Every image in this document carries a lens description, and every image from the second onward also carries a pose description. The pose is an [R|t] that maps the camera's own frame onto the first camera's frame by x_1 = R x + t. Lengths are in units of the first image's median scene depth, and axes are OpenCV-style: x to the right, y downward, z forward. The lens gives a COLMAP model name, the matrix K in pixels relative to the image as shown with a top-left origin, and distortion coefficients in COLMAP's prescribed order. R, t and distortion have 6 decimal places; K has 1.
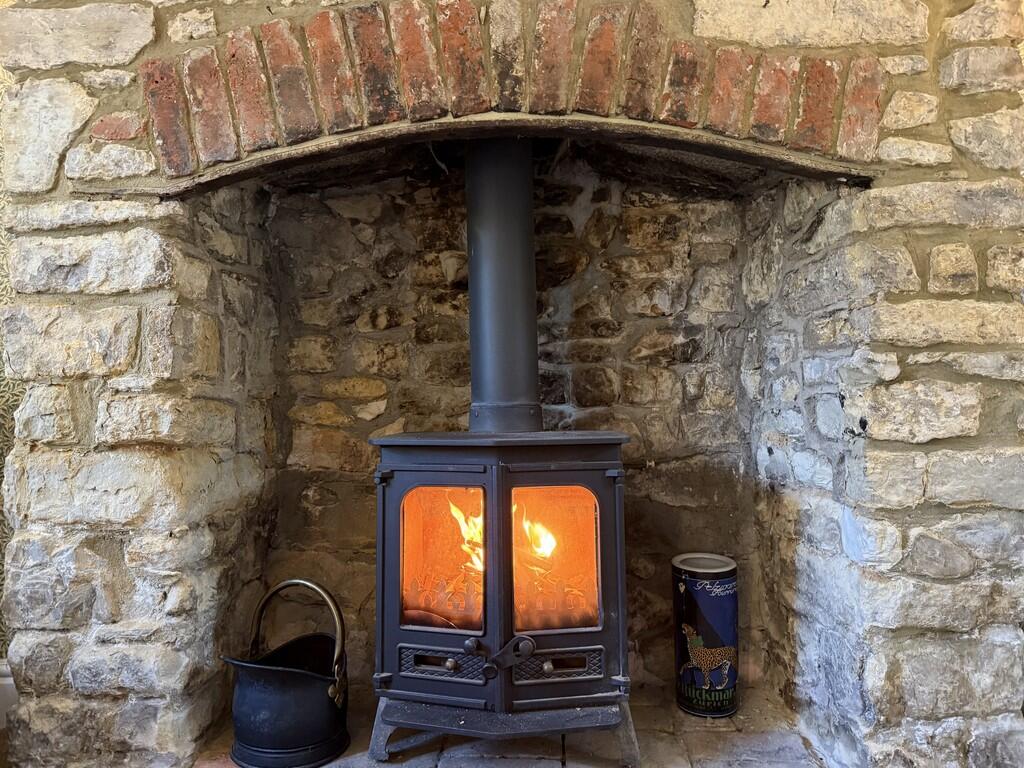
lens RADIAL K [[730.2, 0, 500.2], [0, 730.2, 387.6], [0, 0, 1]] dist [0.001318, -0.006226]
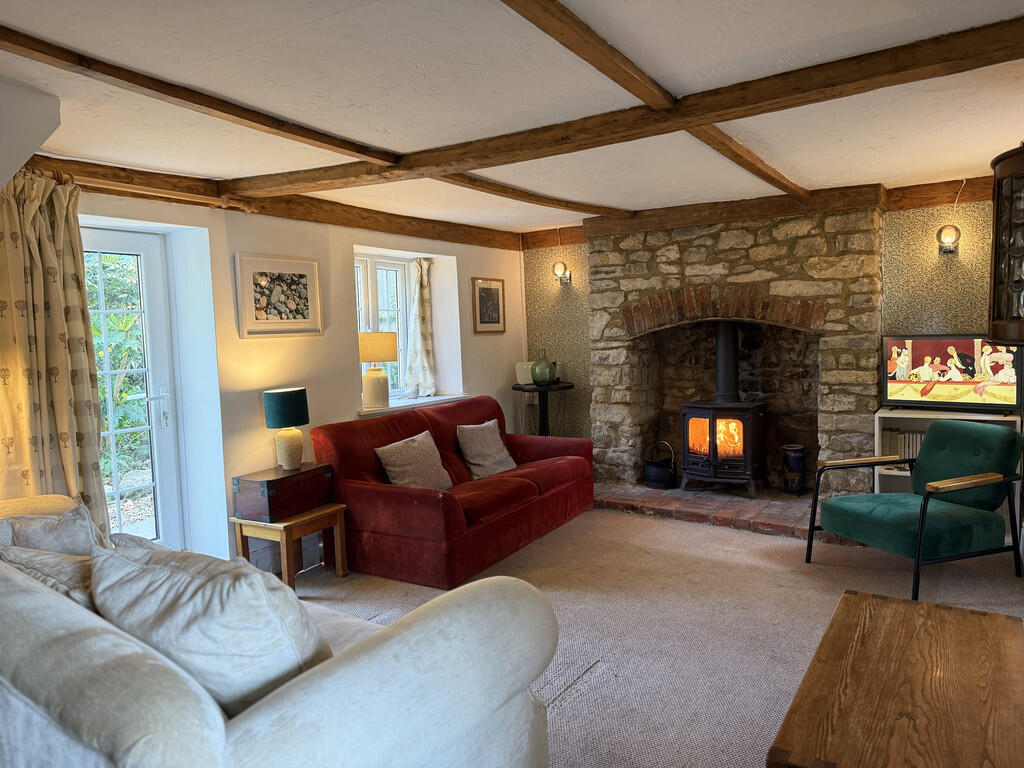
lens RADIAL K [[741.1, 0, 490.5], [0, 741.1, 377.4], [0, 0, 1]] dist [0.063537, -0.138226]
pose [[0.842253, 0.020999, -0.538673, 1.068022], [0.023320, 0.996886, 0.075324, -0.379754], [0.538578, -0.076004, 0.839141, -2.743560]]
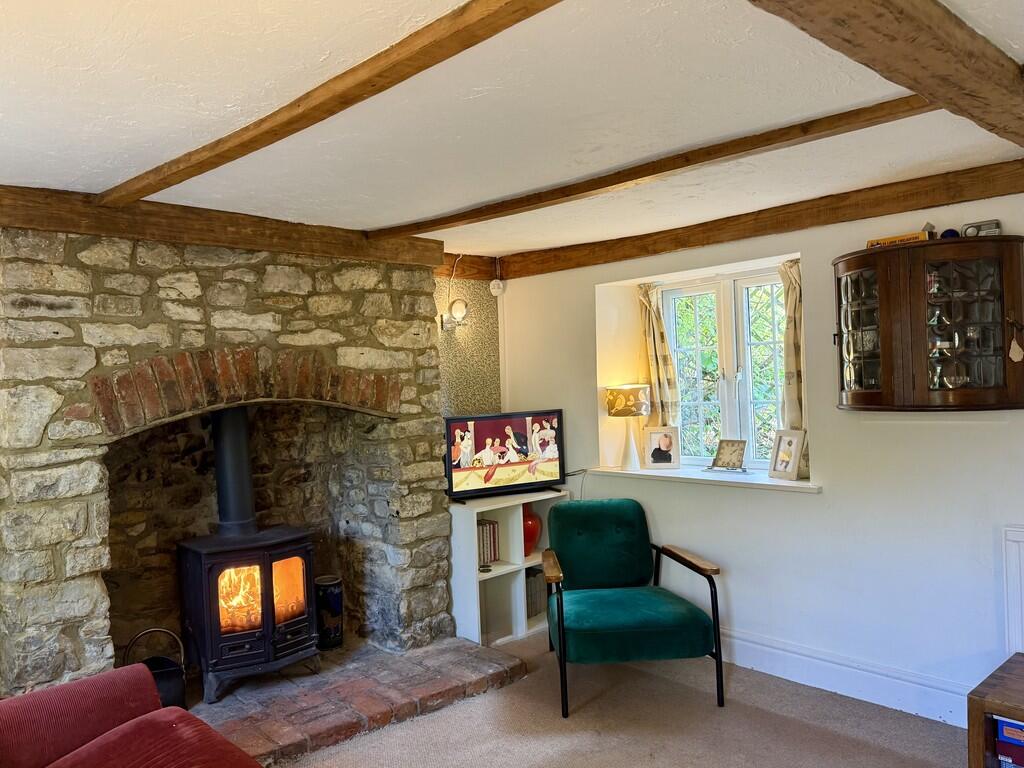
lens RADIAL K [[741.1, 0, 490.5], [0, 741.1, 377.4], [0, 0, 1]] dist [0.063537, -0.138226]
pose [[0.727954, -0.010934, 0.685539, -1.070075], [0.031762, 0.999337, -0.017789, -0.372497], [-0.684890, 0.034724, 0.727819, -1.175613]]
